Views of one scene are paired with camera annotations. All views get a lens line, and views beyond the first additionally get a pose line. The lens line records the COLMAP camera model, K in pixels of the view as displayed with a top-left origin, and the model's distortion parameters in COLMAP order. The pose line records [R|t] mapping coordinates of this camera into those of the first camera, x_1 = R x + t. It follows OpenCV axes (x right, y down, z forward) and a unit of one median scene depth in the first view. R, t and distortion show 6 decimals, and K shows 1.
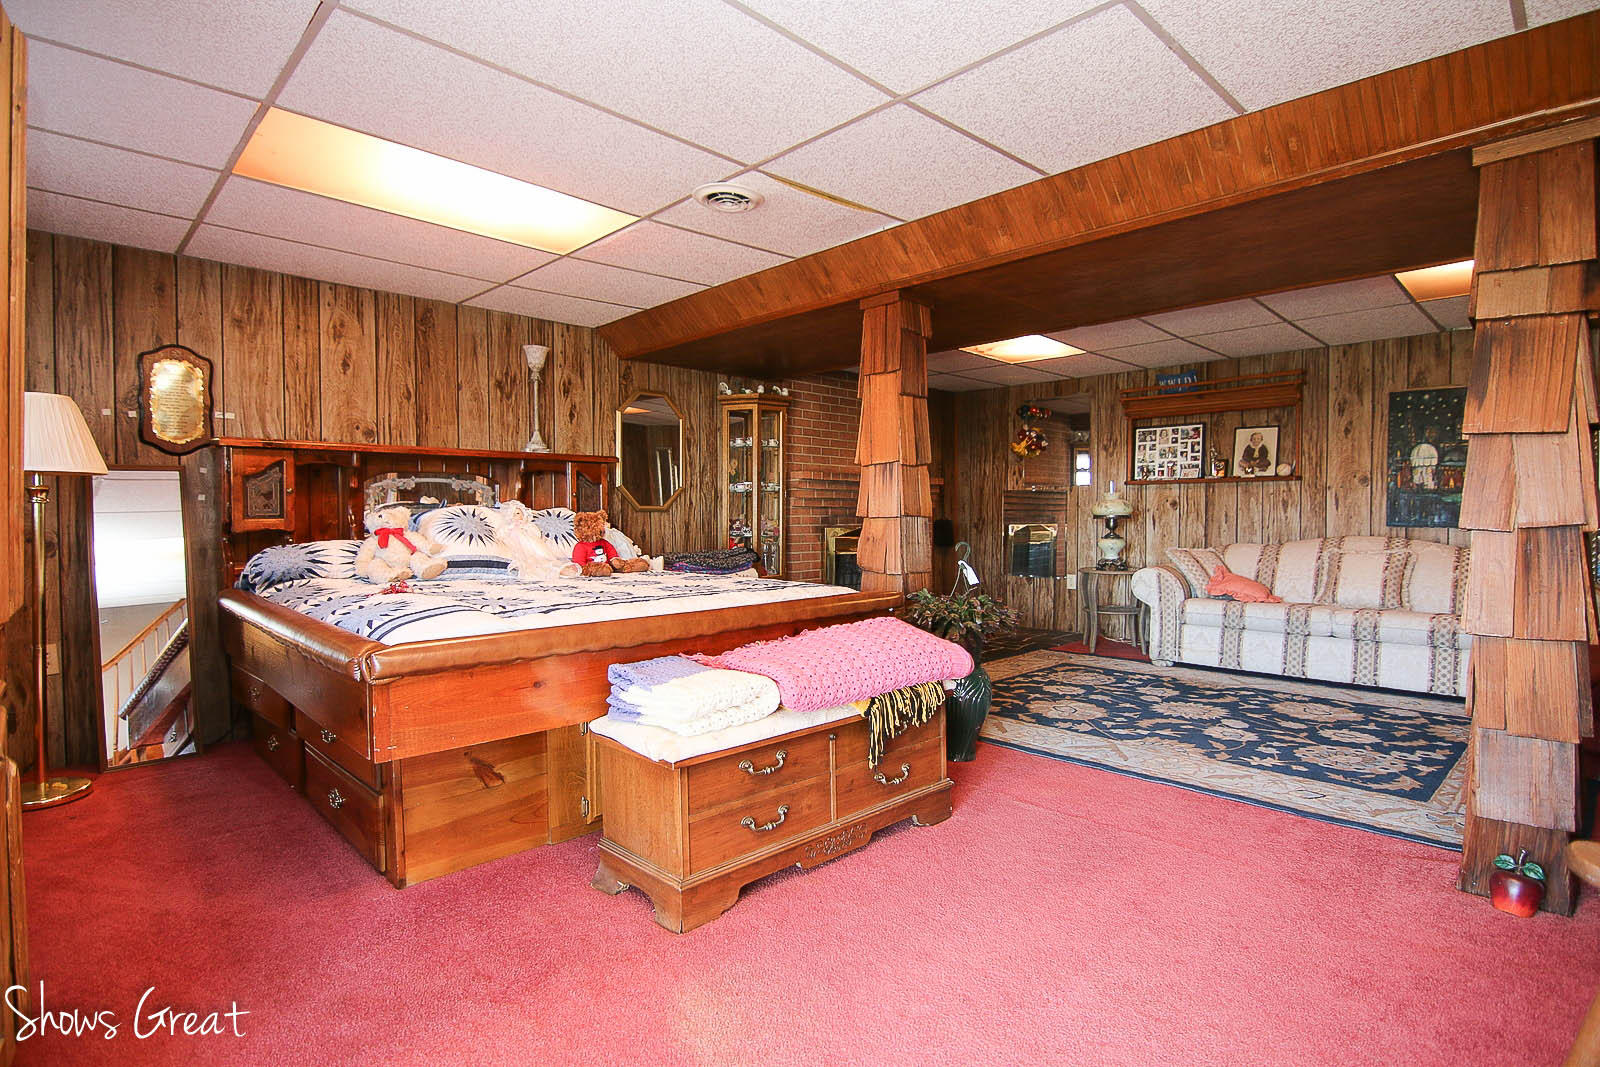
lens RADIAL K [[802.0, 0, 794.6], [0, 802.0, 532.2], [0, 0, 1]] dist [-0.004156, -0.012745]
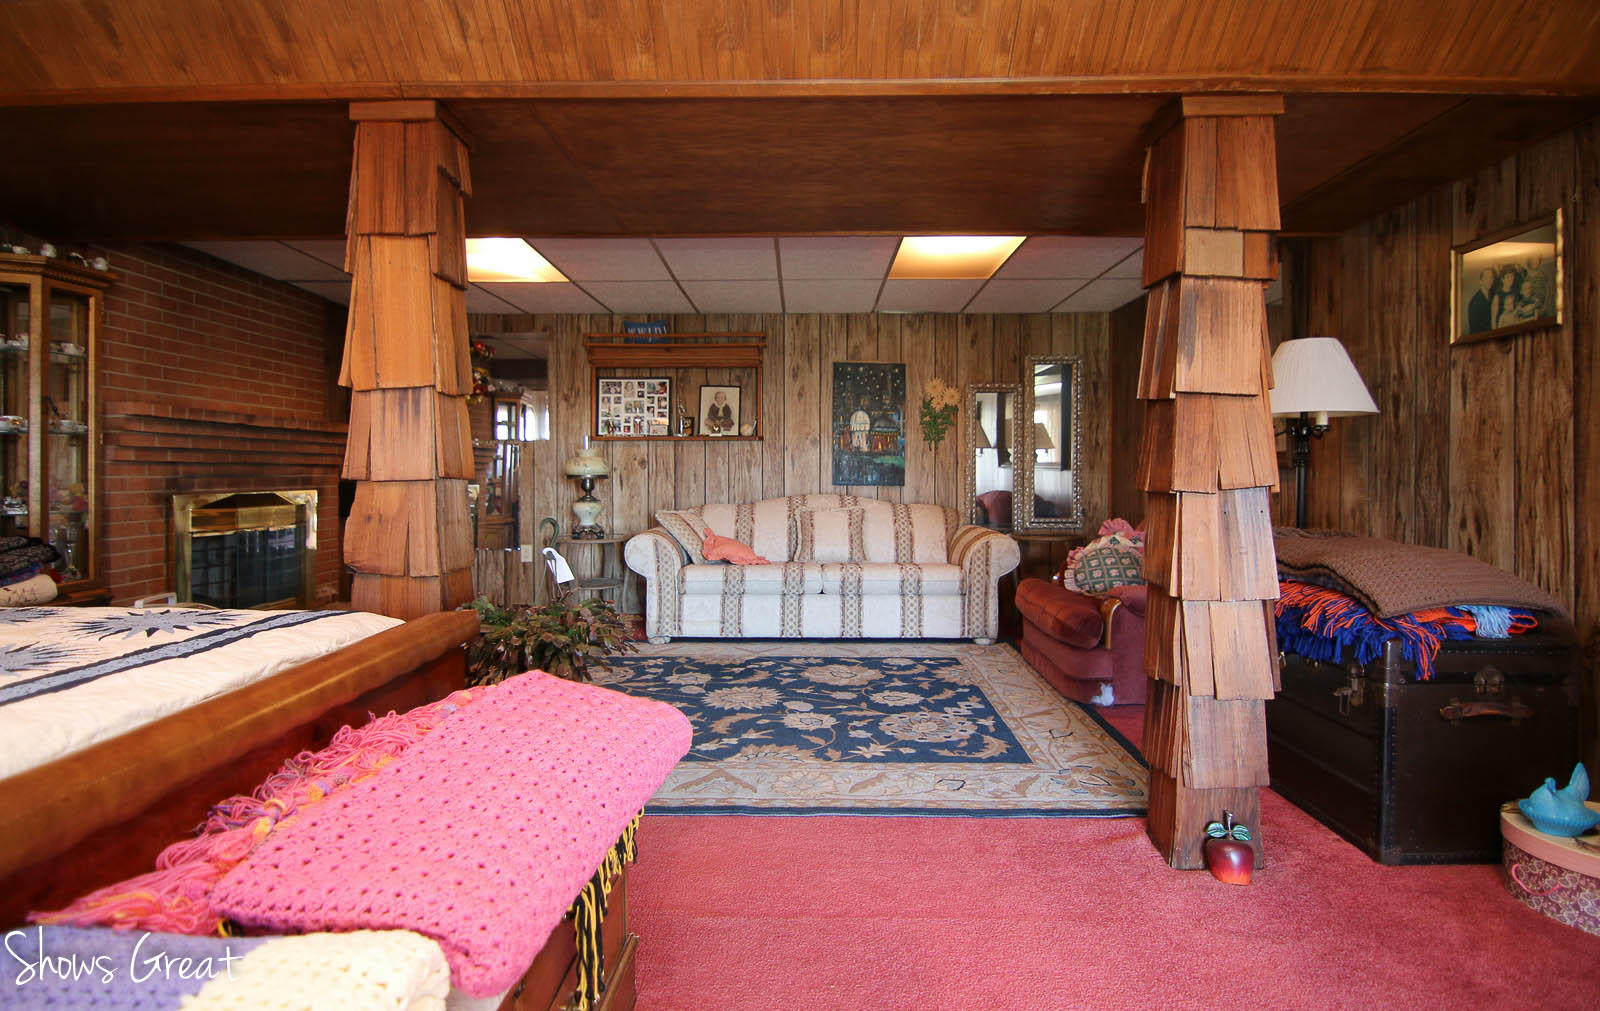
lens RADIAL K [[804.3, 0, 796.6], [0, 804.3, 477.9], [0, 0, 1]] dist [-0.000873, -0.015562]
pose [[0.708246, -0.003576, 0.705956, -0.068223], [0.014820, 0.999842, -0.009804, -0.007071], [-0.705810, 0.017406, 0.708188, 0.260606]]
